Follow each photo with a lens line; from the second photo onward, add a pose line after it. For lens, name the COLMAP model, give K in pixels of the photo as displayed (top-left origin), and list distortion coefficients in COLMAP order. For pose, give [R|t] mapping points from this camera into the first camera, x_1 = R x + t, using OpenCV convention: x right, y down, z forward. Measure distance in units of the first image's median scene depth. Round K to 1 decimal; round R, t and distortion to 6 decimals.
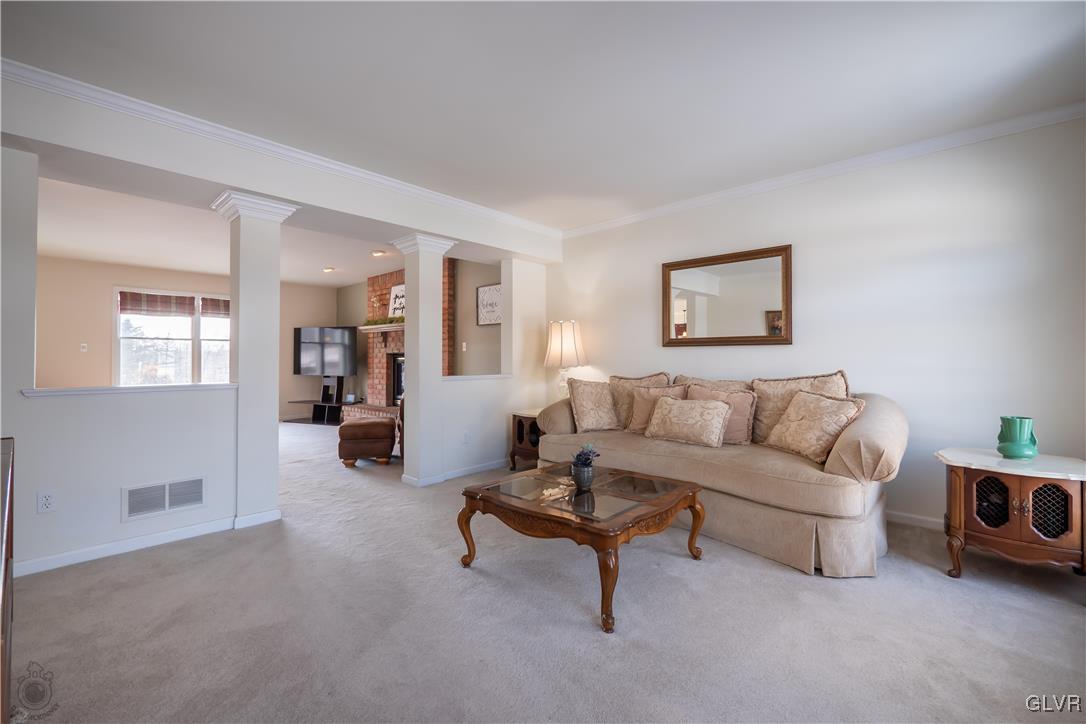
lens RADIAL K [[461.3, 0, 546.1], [0, 461.3, 378.2], [0, 0, 1]] dist [-0.002365, -0.000569]
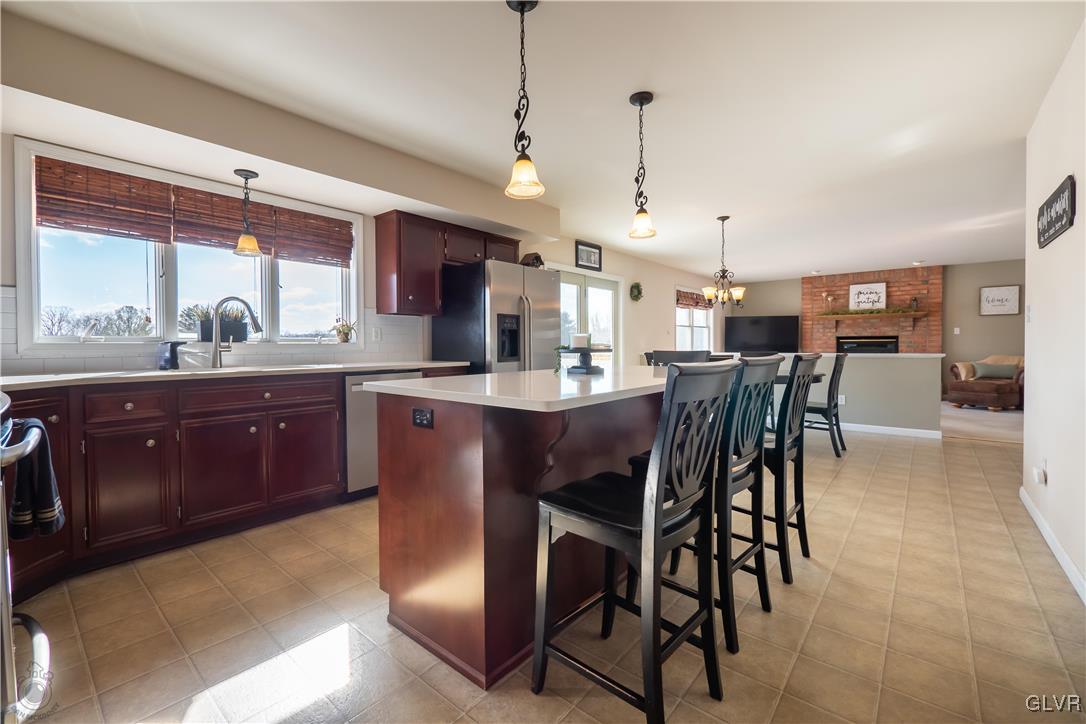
lens RADIAL K [[461.3, 0, 540.7], [0, 461.3, 352.4], [0, 0, 1]] dist [-0.002365, -0.000569]
pose [[0.998467, -0.009294, 0.054556, -1.277764], [0.010393, 0.999748, -0.019878, 0.007967], [-0.054357, 0.020414, 0.998313, -0.246134]]
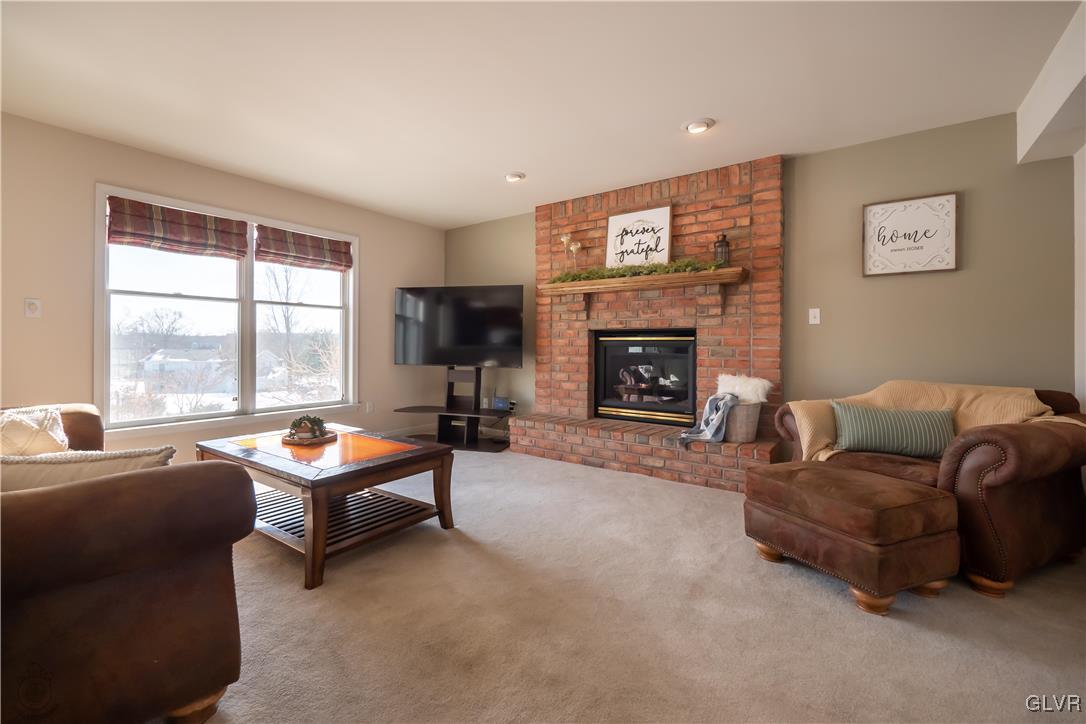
lens RADIAL K [[461.3, 0, 548.2], [0, 461.3, 343.2], [0, 0, 1]] dist [-0.002365, -0.000569]
pose [[0.991671, 0.001551, 0.128789, -0.488277], [0.003707, 0.999169, -0.040578, -0.012554], [-0.128745, 0.040717, 0.990841, 0.430631]]
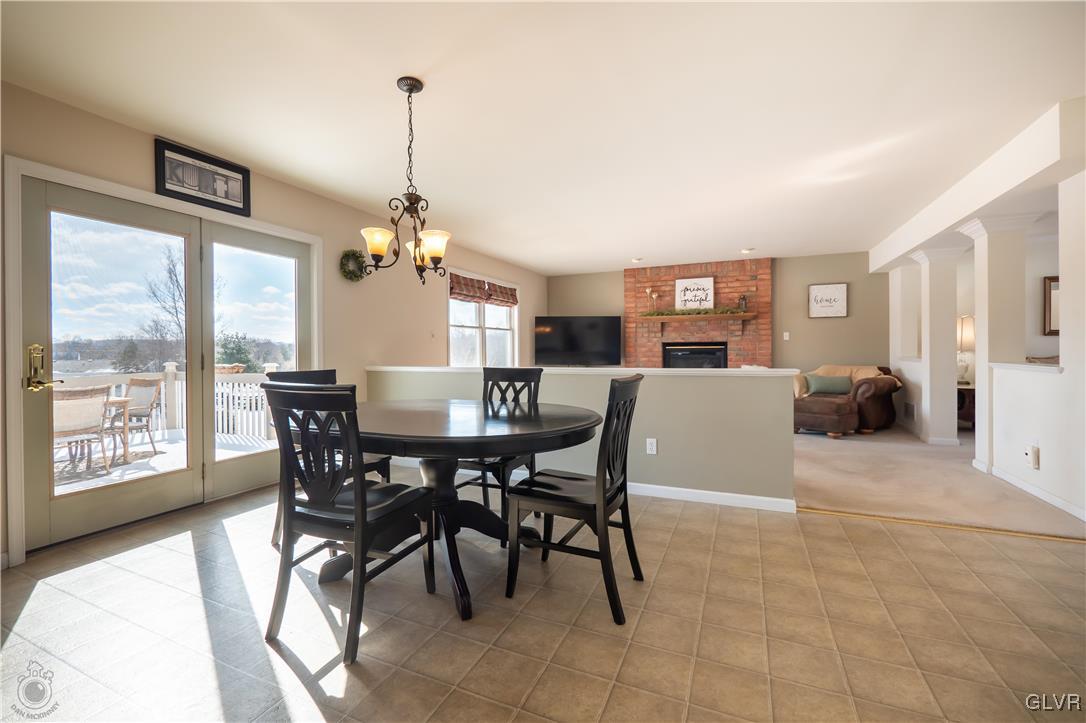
lens RADIAL K [[461.3, 0, 543.2], [0, 461.3, 351.7], [0, 0, 1]] dist [-0.002365, -0.000569]
pose [[0.942951, -0.010715, 0.332758, -0.976779], [0.022895, 0.999203, -0.032706, -0.004854], [-0.332142, 0.038459, 0.942445, 0.107636]]
